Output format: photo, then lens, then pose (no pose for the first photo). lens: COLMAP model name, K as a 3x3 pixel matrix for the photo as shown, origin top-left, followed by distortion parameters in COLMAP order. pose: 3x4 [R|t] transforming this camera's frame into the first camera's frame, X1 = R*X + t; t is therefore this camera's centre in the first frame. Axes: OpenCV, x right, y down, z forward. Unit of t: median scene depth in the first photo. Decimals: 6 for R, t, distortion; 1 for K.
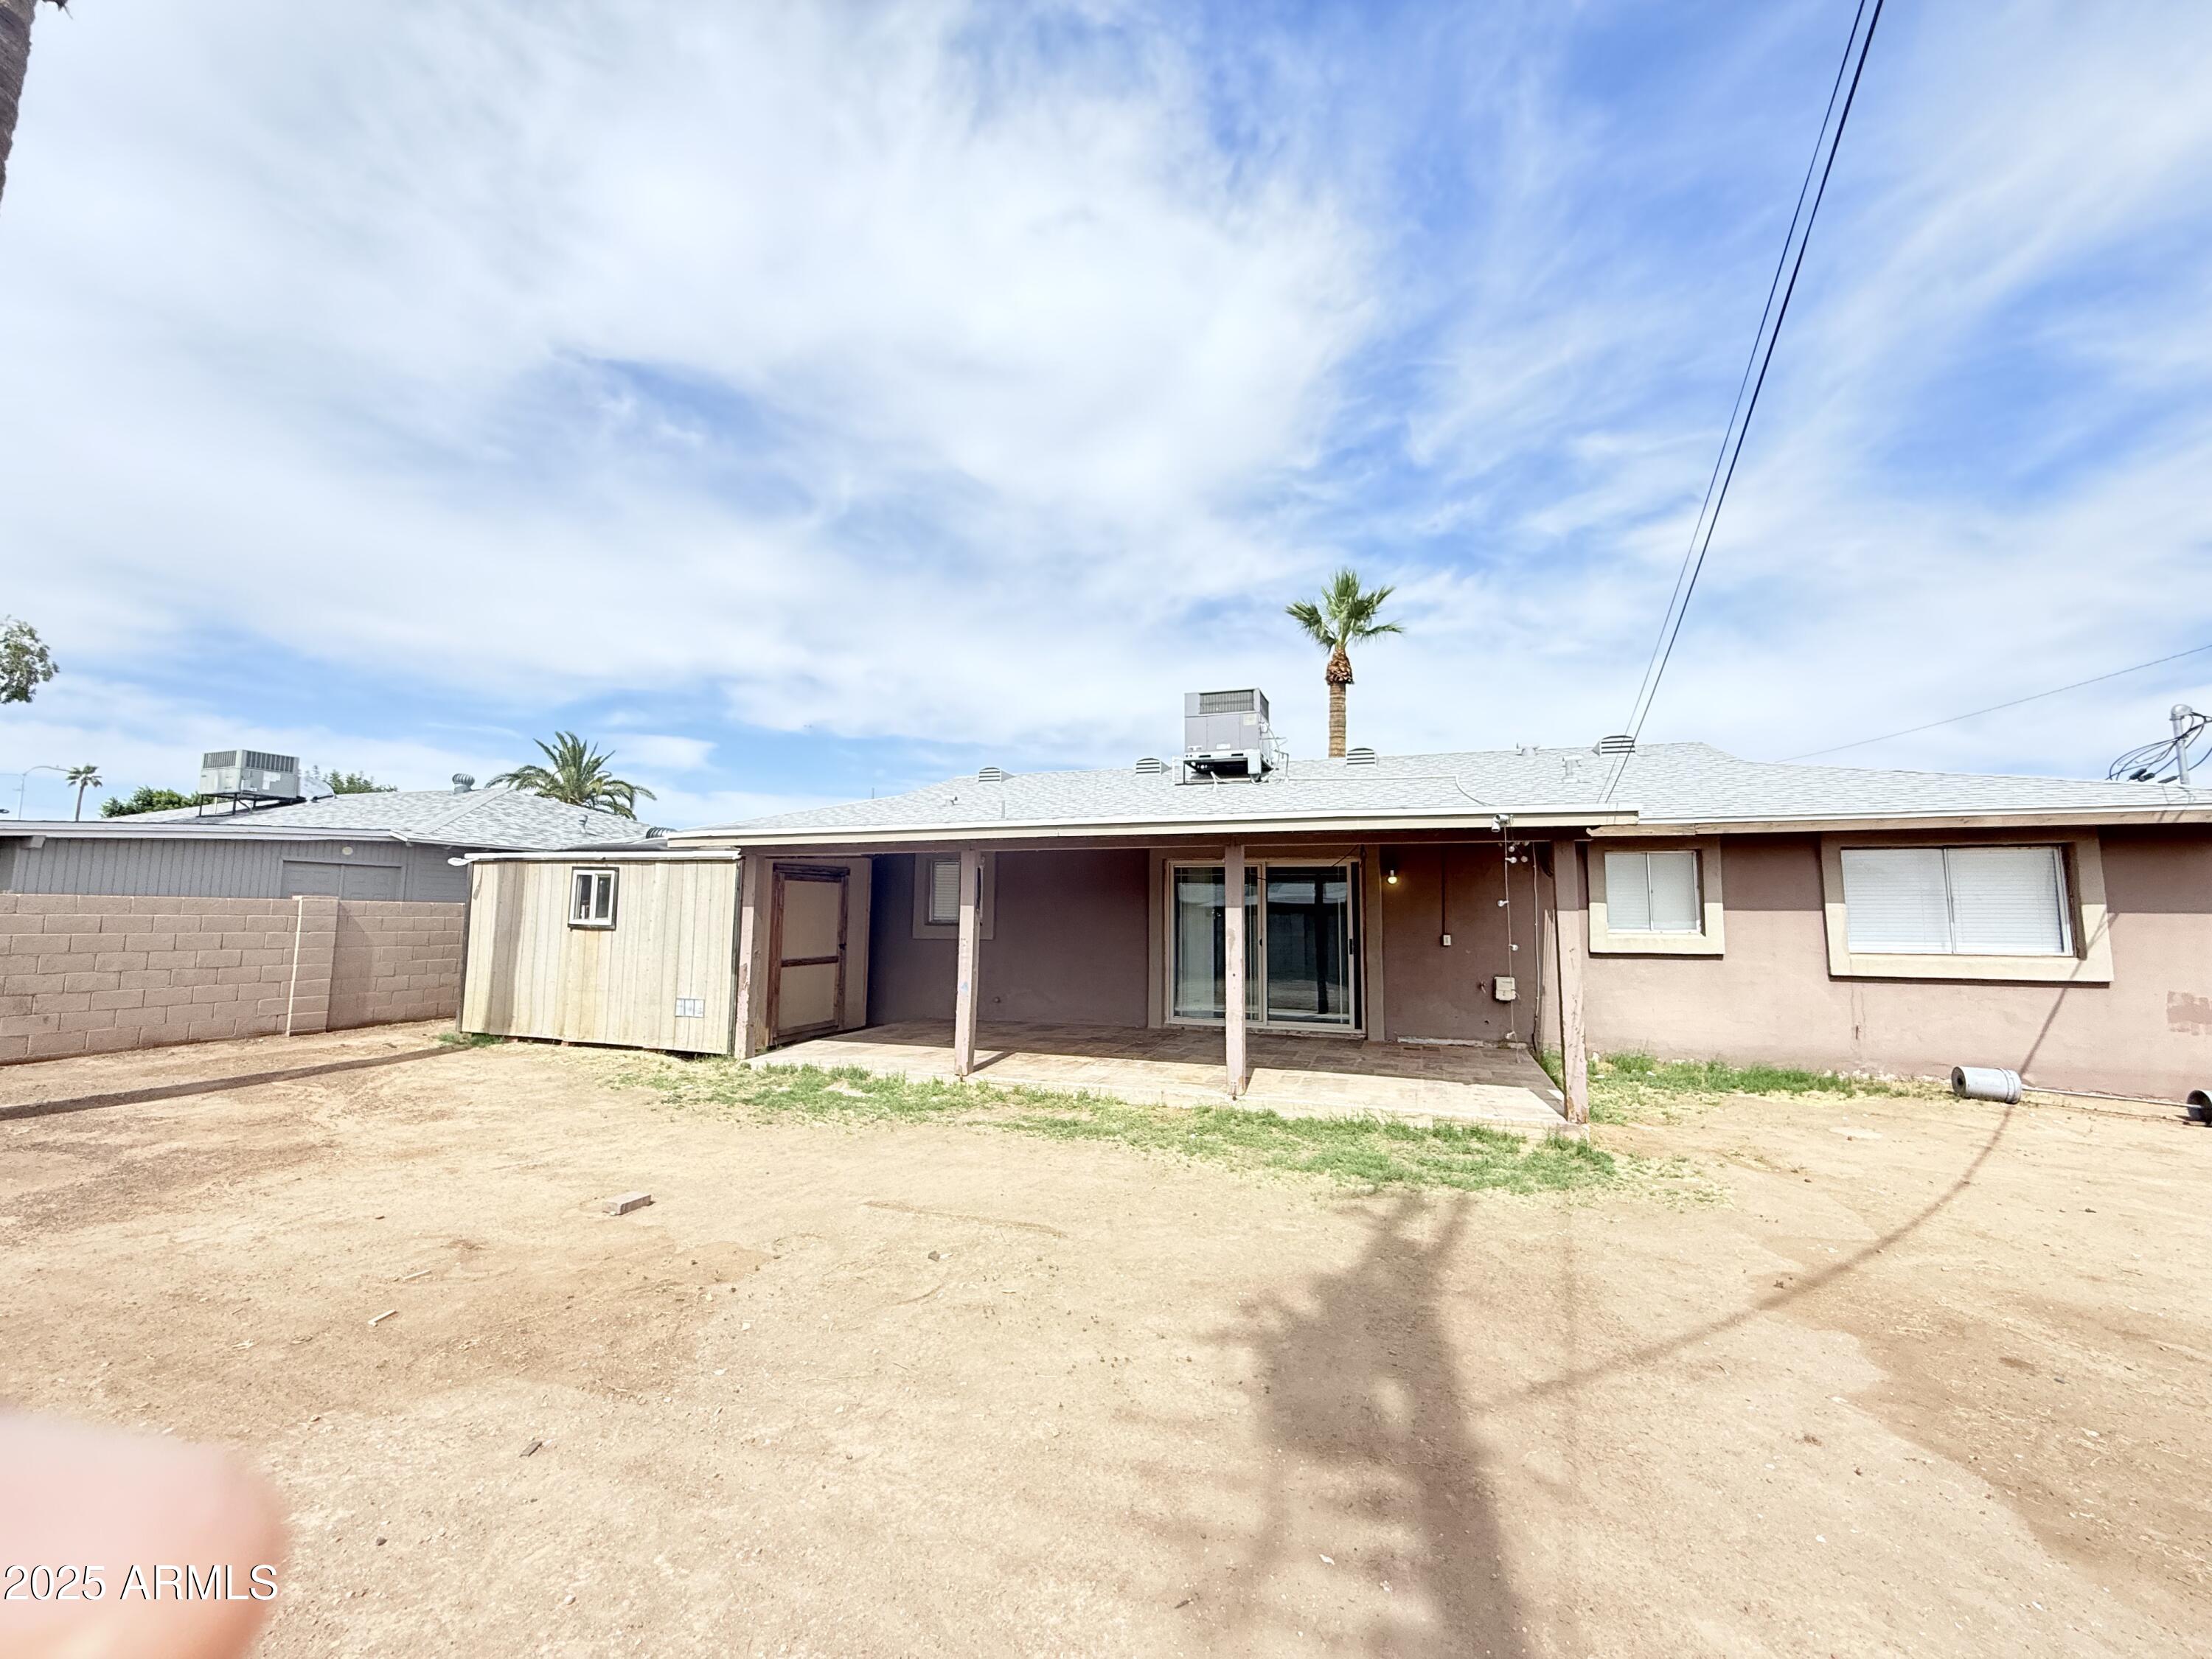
lens RADIAL K [[894.7, 0, 1106.0], [0, 894.7, 829.5], [0, 0, 1]] dist [-0.000706, 0.000753]
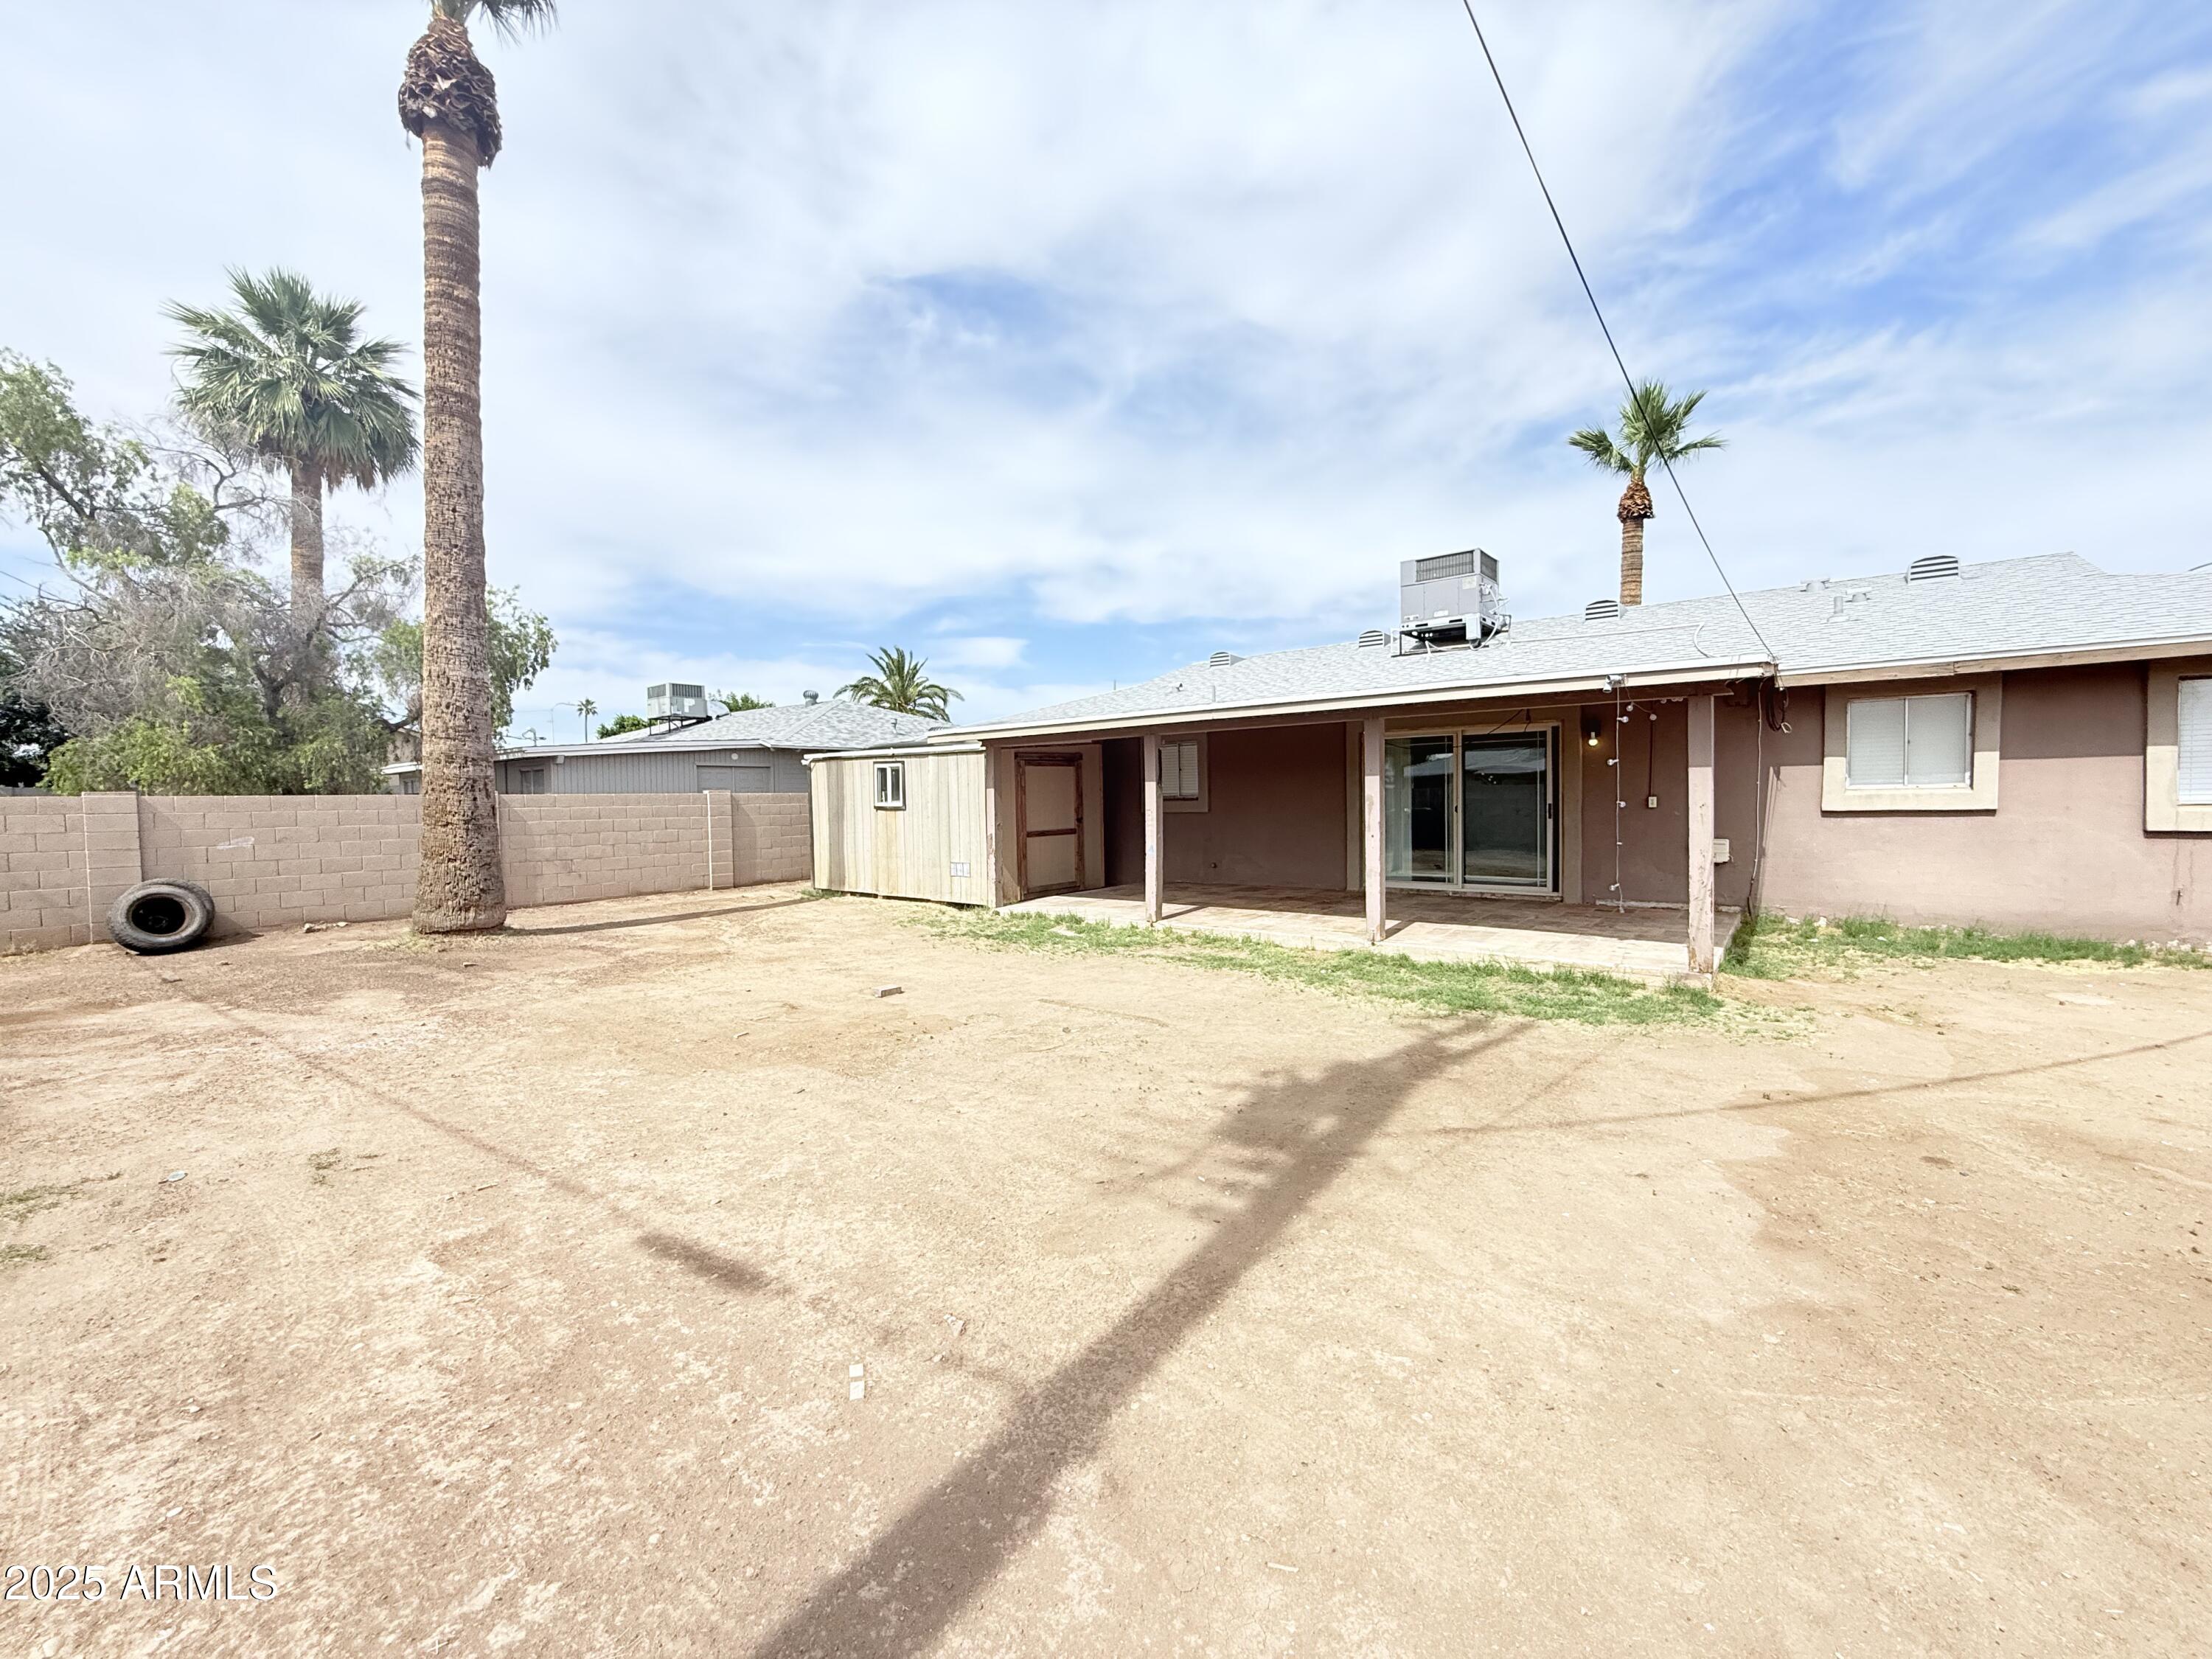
lens RADIAL K [[905.1, 0, 1106.0], [0, 905.1, 829.5], [0, 0, 1]] dist [0.000582, -0.000142]
pose [[0.942031, -0.014510, -0.335212, 0.159473], [0.059165, 0.990593, 0.123389, -0.002459], [0.330268, -0.136069, 0.934028, -0.119734]]
